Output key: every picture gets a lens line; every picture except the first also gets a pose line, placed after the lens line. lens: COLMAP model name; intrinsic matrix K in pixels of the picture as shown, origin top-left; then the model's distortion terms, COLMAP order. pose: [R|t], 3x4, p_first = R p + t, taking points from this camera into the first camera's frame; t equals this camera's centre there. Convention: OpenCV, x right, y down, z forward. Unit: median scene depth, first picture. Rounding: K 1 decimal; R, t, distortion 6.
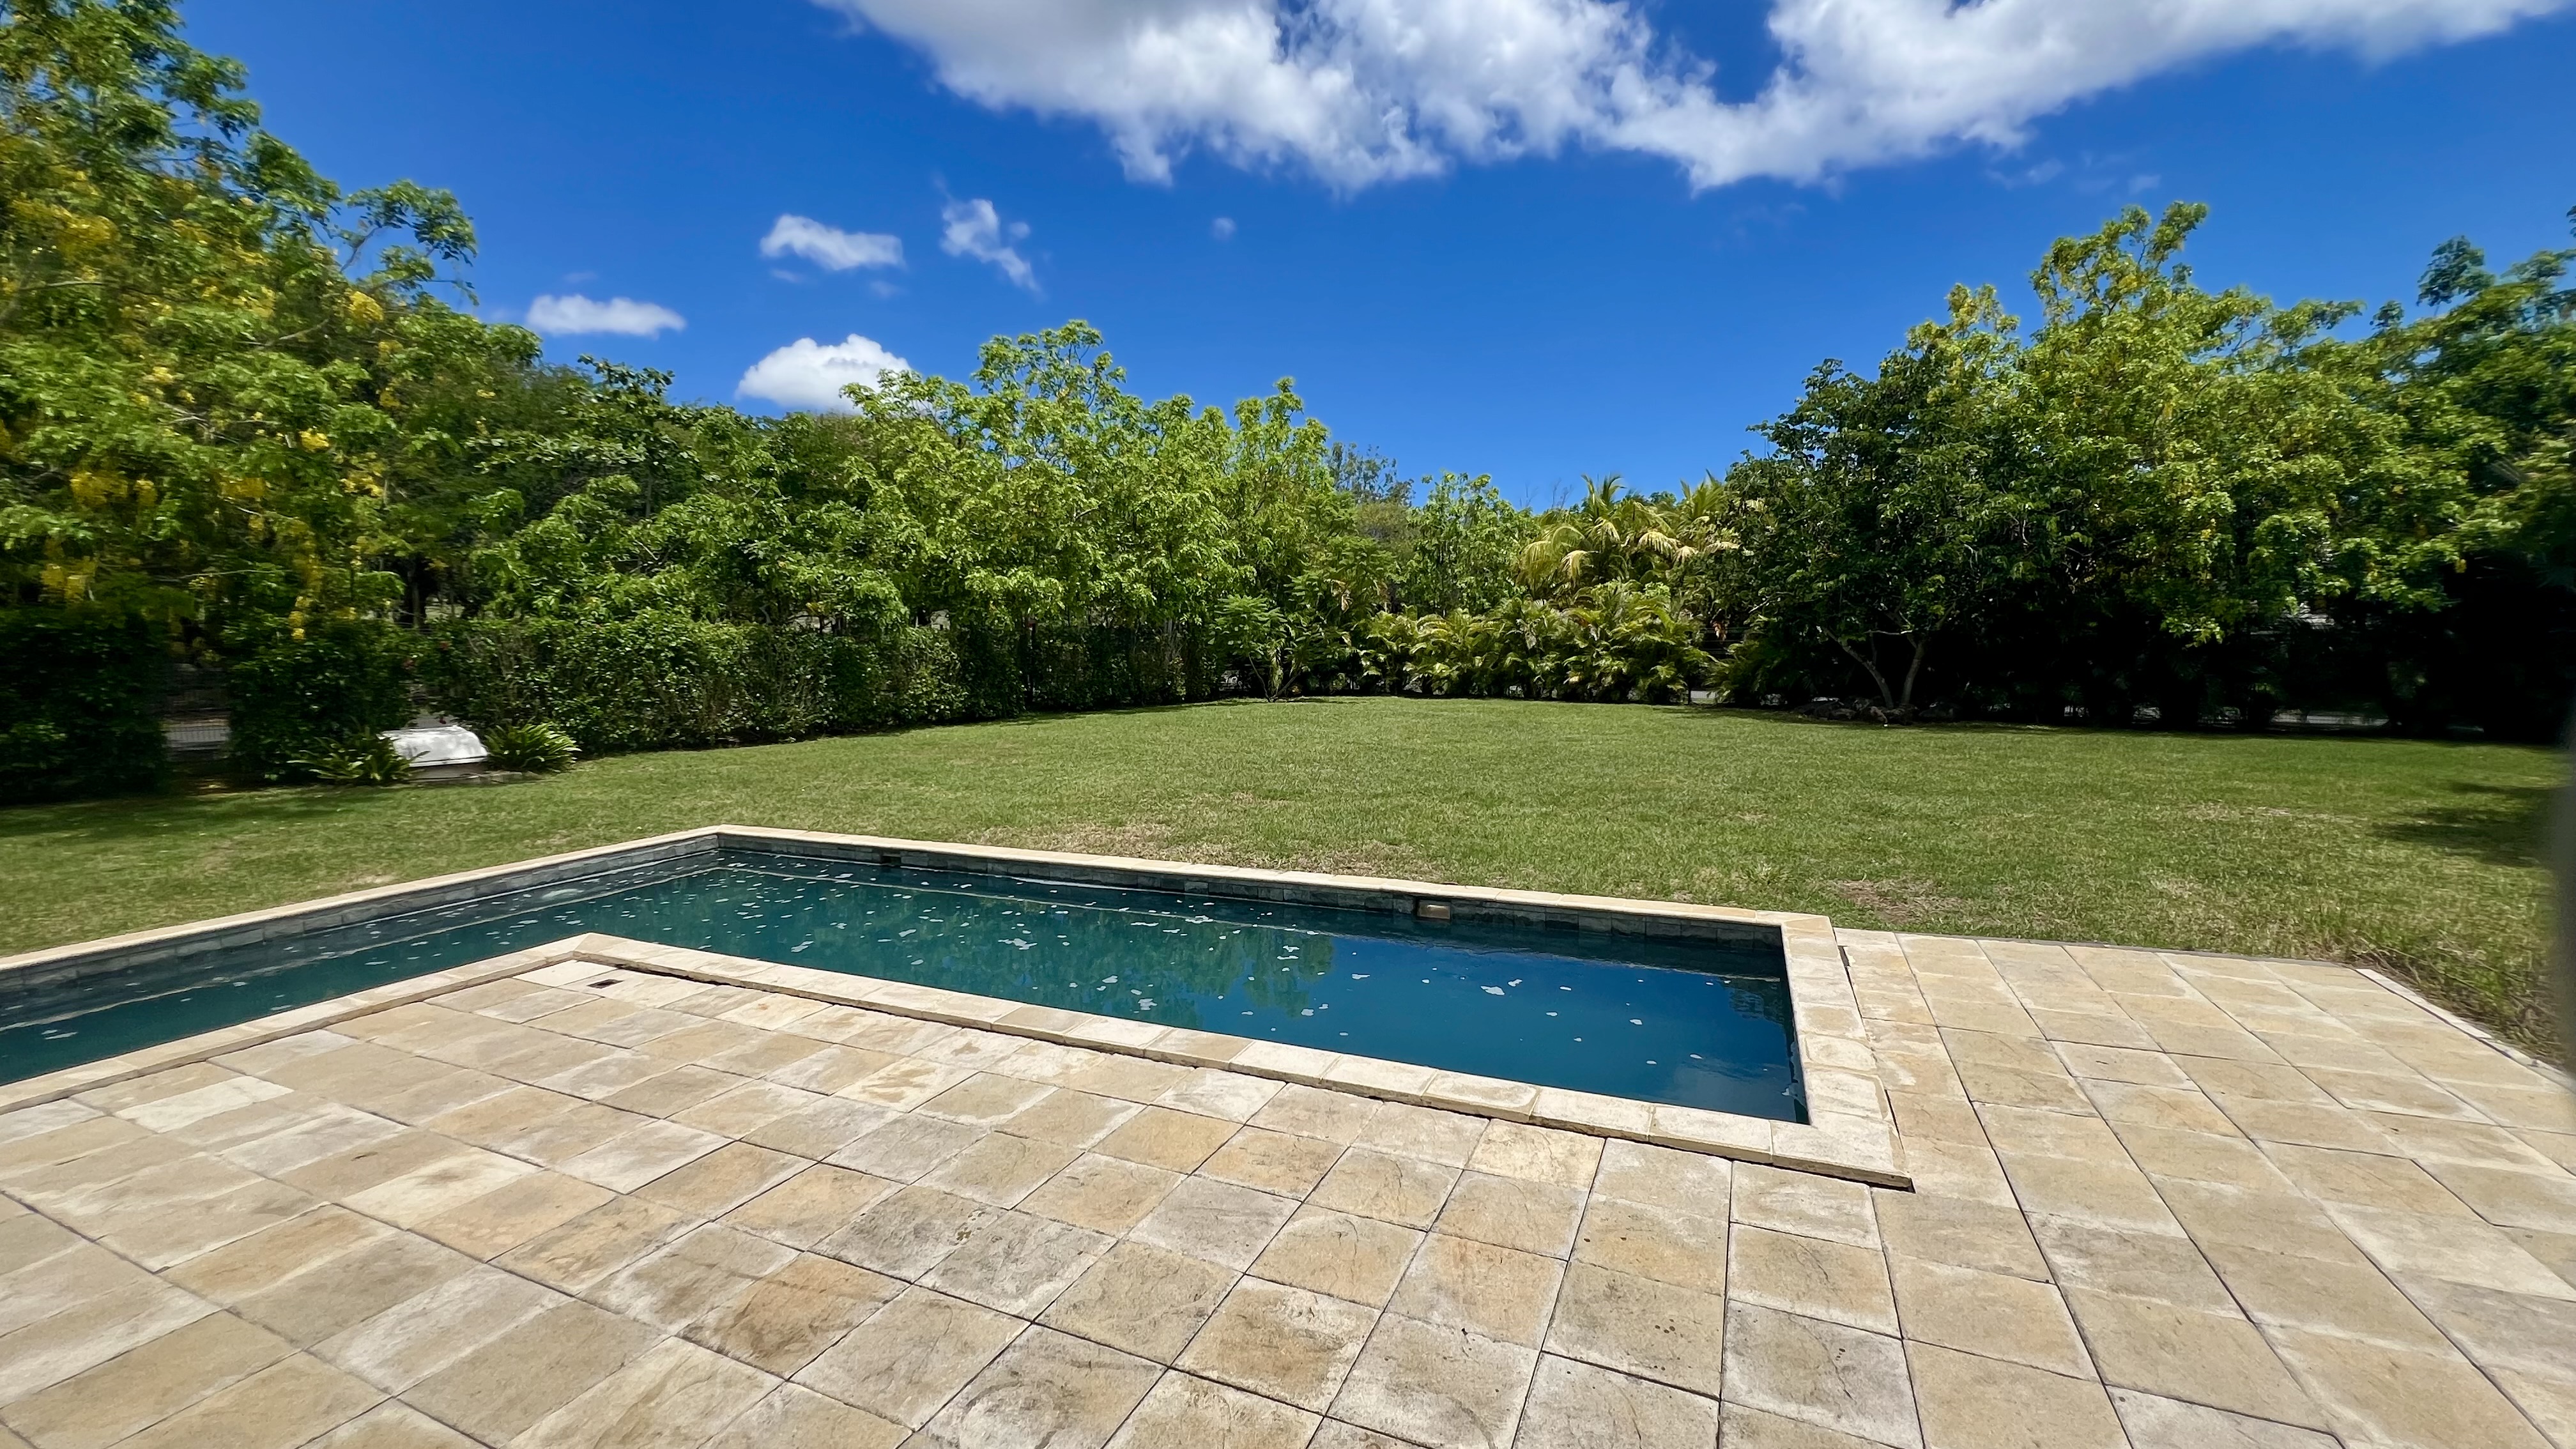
lens RADIAL K [[1028.8, 0, 1288.0], [0, 1028.8, 724.5], [0, 0, 1]] dist [0.000242, 0.000092]
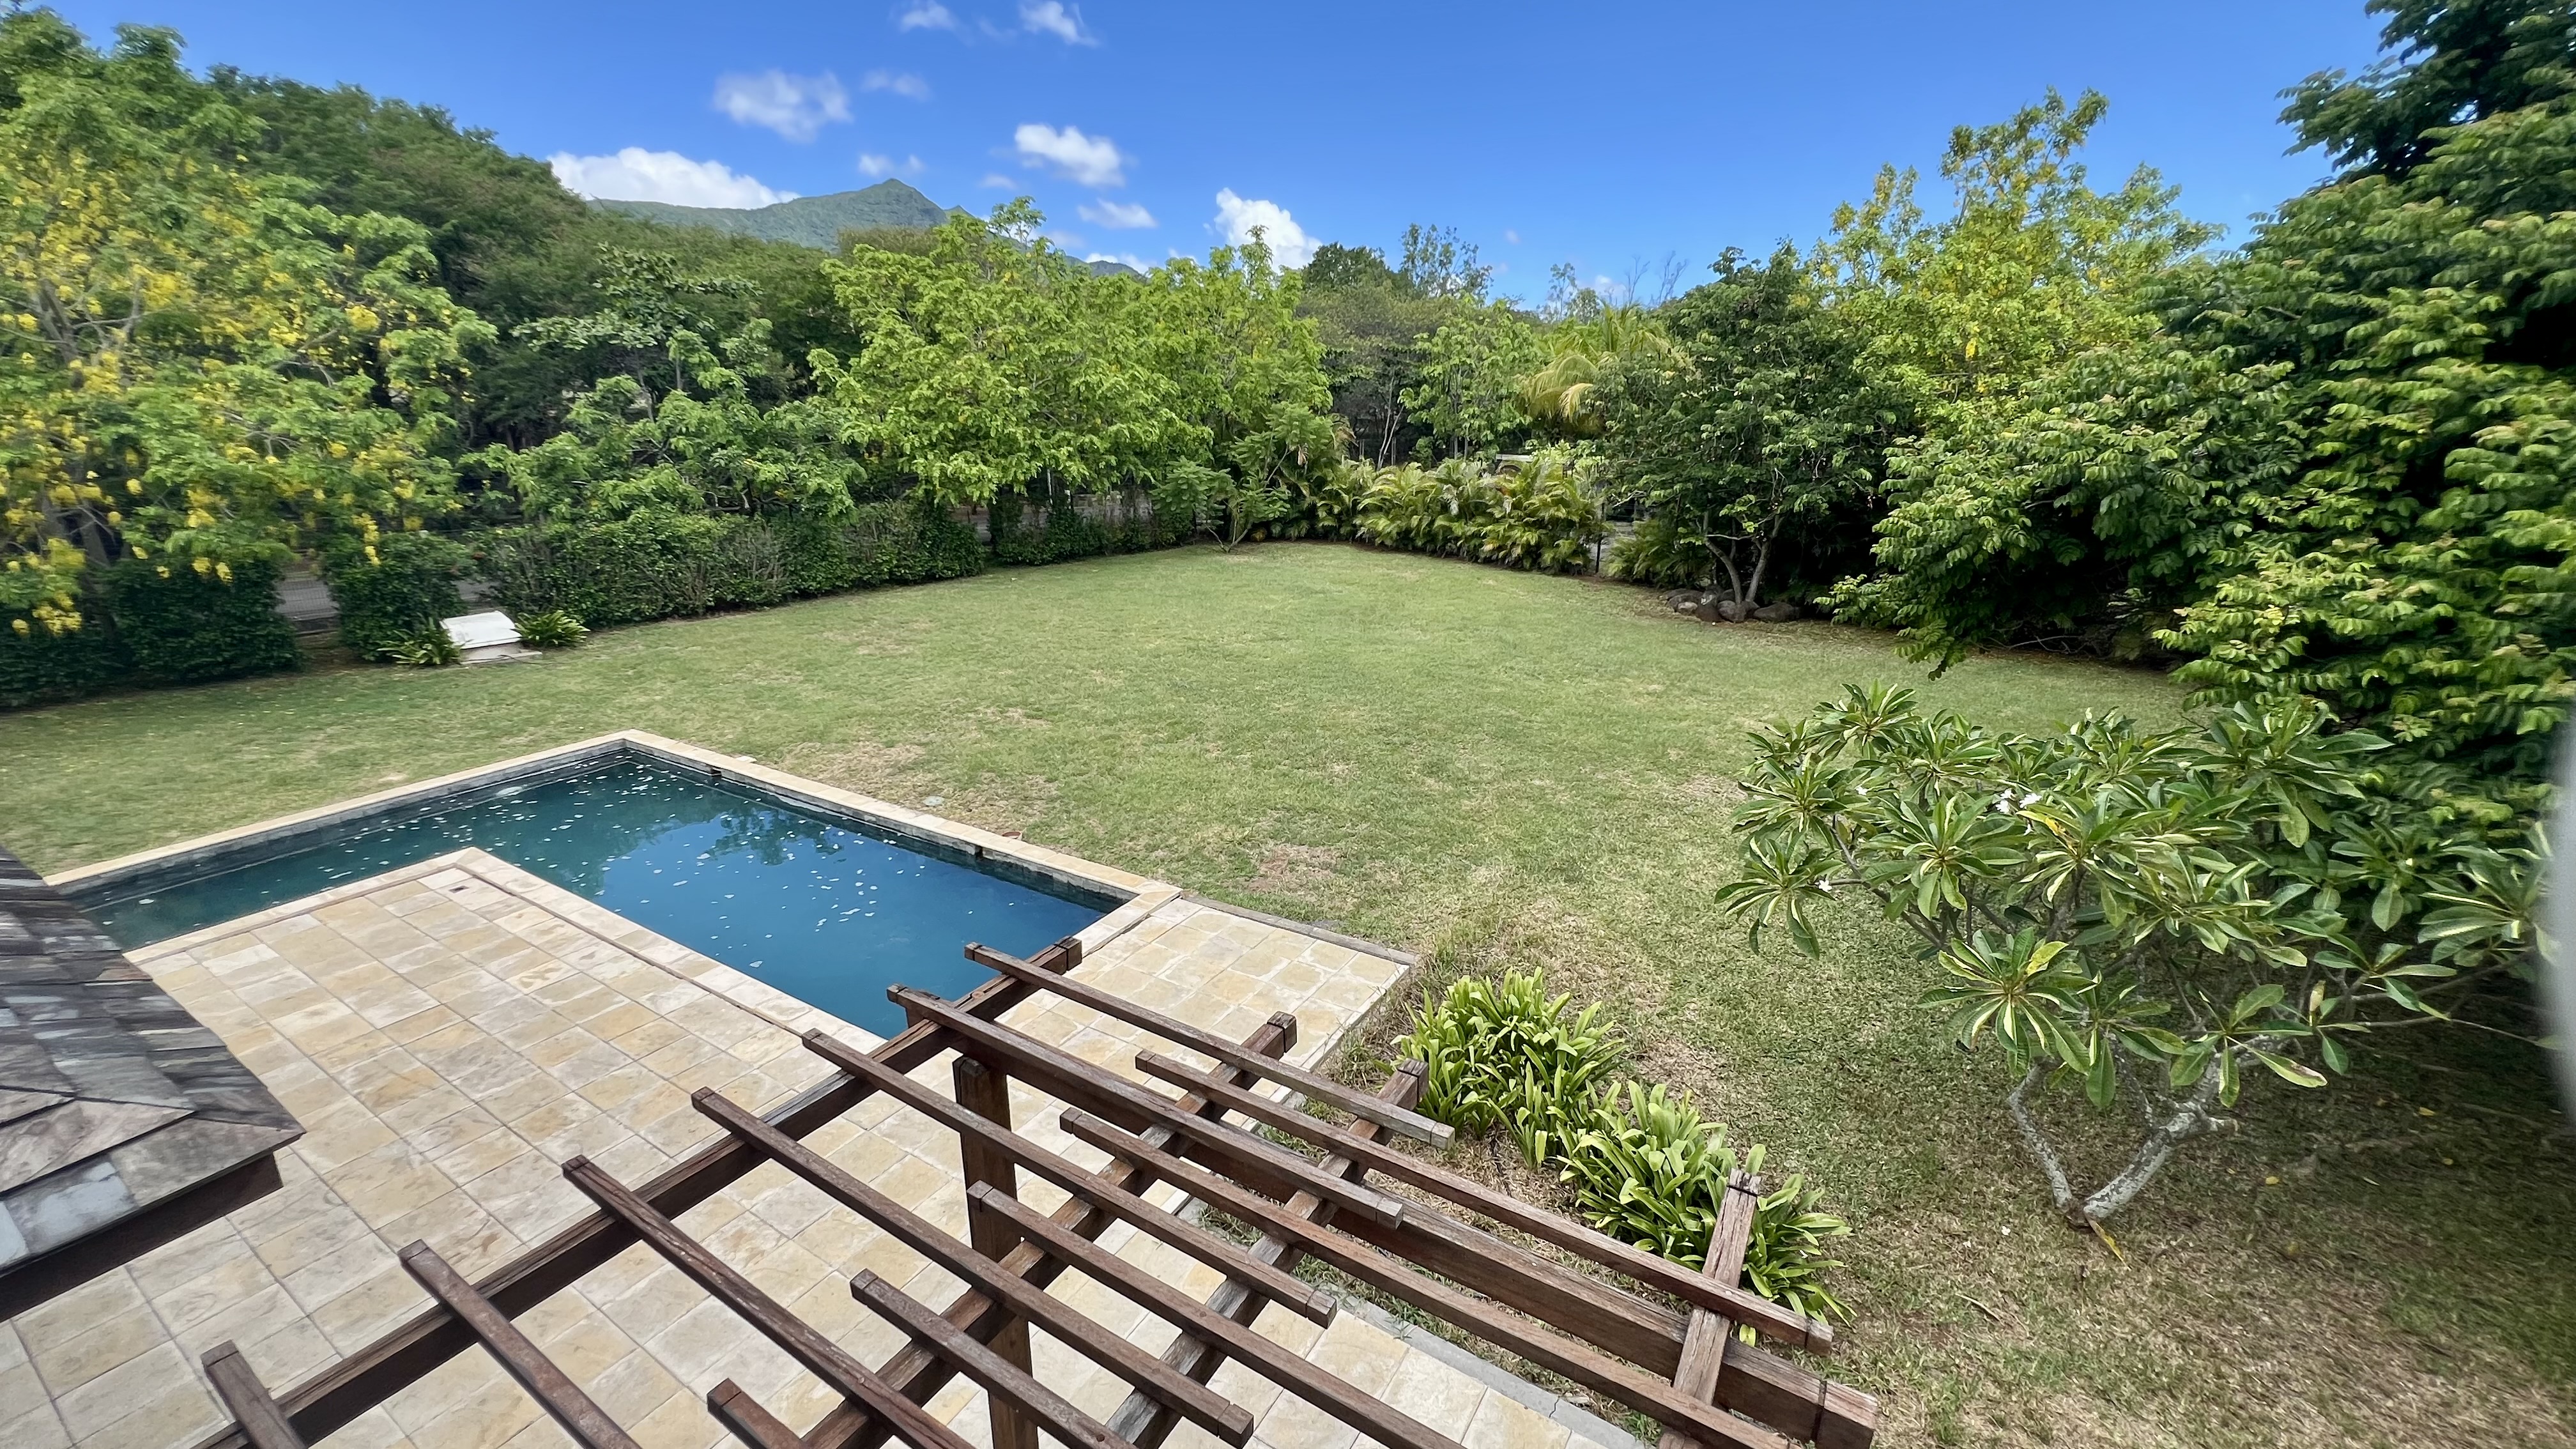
lens RADIAL K [[1027.0, 0, 1278.6], [0, 1027.0, 716.2], [0, 0, 1]] dist [0.007358, 0.000399]
pose [[0.990434, 0.053541, -0.127173, 0.260186], [-0.024678, 0.975523, 0.218508, -0.126744], [0.135759, -0.213279, 0.967513, -0.133461]]
